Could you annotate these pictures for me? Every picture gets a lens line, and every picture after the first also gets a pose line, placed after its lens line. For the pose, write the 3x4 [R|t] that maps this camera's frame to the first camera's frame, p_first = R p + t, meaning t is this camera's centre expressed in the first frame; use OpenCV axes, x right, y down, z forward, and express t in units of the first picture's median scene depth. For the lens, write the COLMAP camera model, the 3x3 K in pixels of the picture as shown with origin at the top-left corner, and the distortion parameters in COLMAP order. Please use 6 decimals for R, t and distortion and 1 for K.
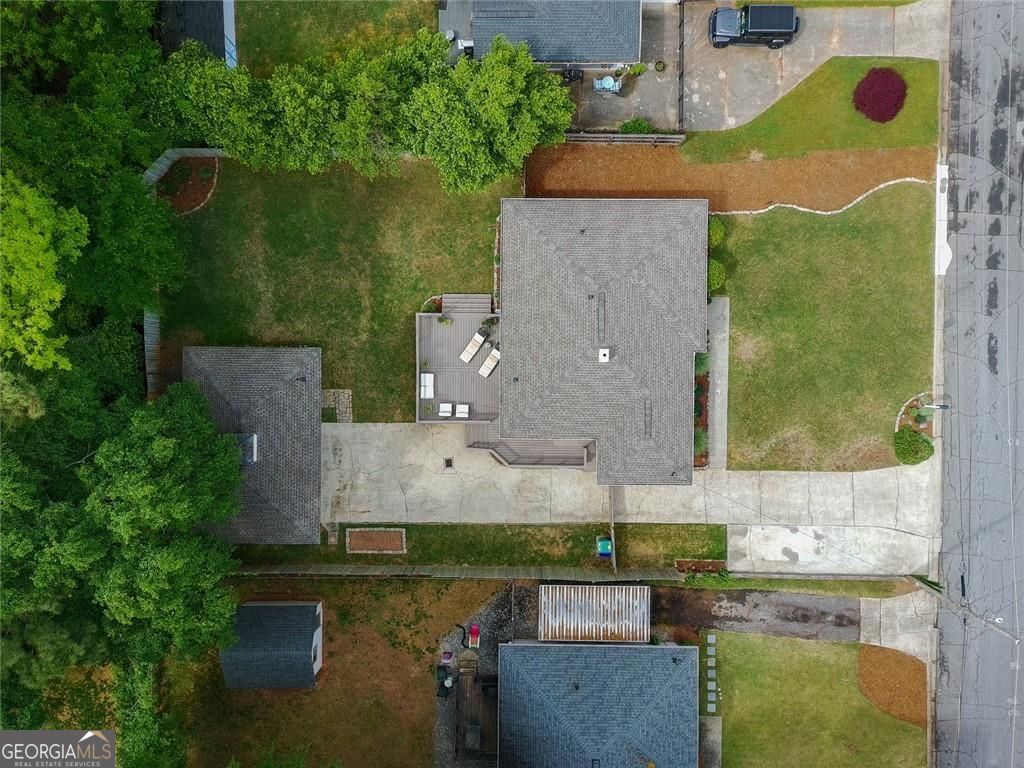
lens RADIAL K [[792.1, 0, 519.4], [0, 792.1, 383.4], [0, 0, 1]] dist [0.069658, -0.068674]
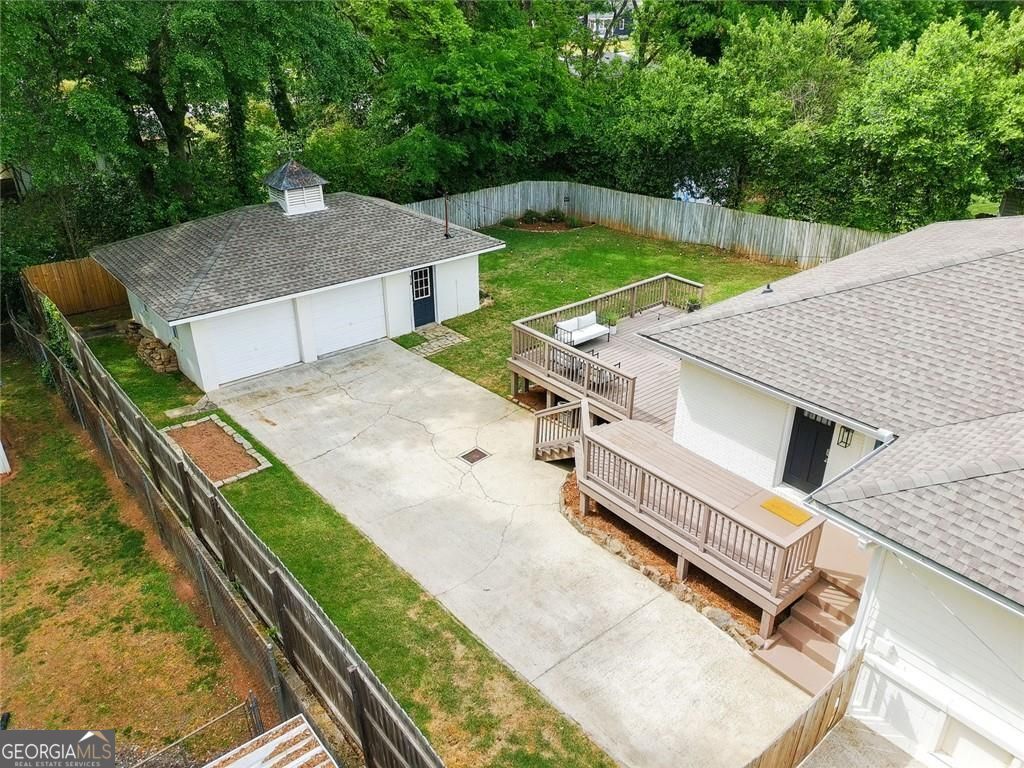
lens RADIAL K [[756.4, 0, 517.8], [0, 756.4, 384.1], [0, 0, 1]] dist [0.064399, -0.055801]
pose [[0.647739, 0.351635, -0.675860, 0.176357], [-0.761747, 0.283494, -0.582557, 0.304150], [-0.013245, 0.892179, 0.451488, 0.812922]]
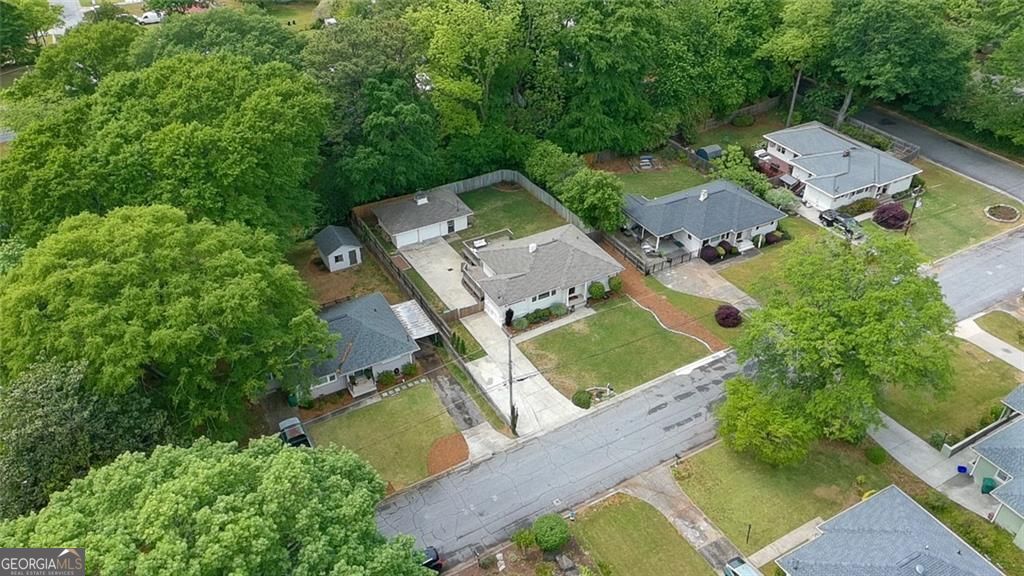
lens RADIAL K [[792.9, 0, 518.0], [0, 792.9, 287.5], [0, 0, 1]] dist [0.069418, -0.067410]
pose [[0.494359, 0.510030, -0.703902, 1.463842], [-0.869186, 0.279607, -0.407844, 0.800785], [-0.011197, 0.813443, 0.581537, -0.134261]]
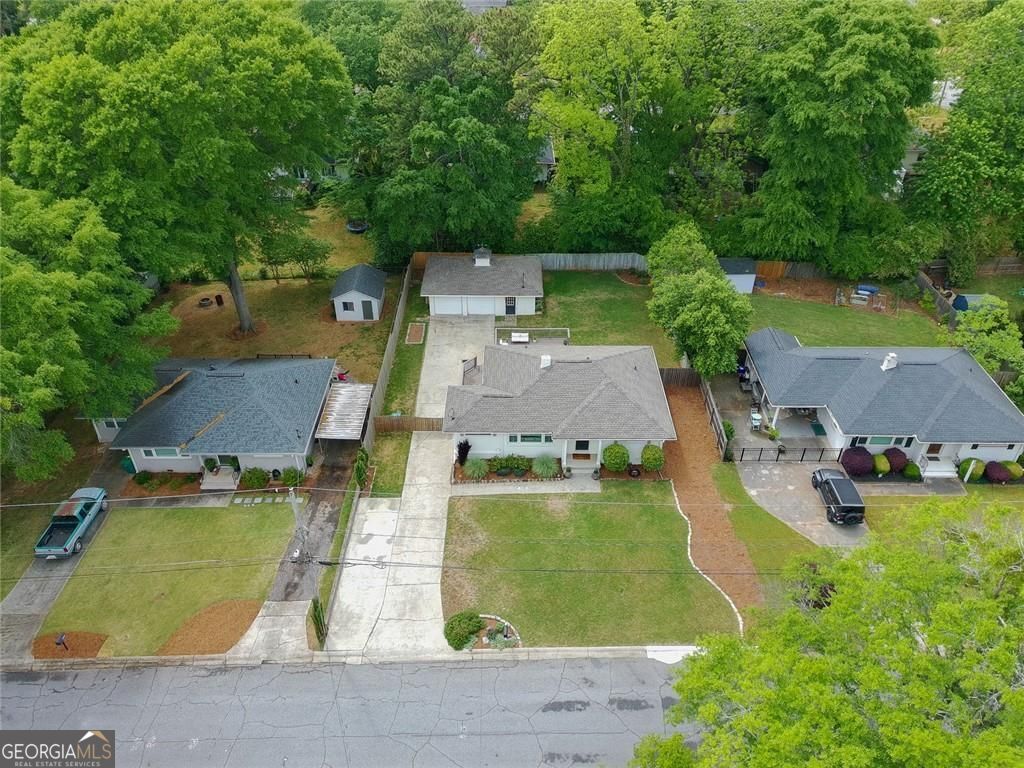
lens RADIAL K [[756.4, 0, 517.8], [0, 756.4, 384.1], [0, 0, 1]] dist [0.064399, -0.055801]
pose [[0.011740, 0.598919, -0.800724, 1.045111], [-0.999785, -0.006676, -0.019651, 0.033939], [-0.017115, 0.800782, 0.598711, 0.226123]]
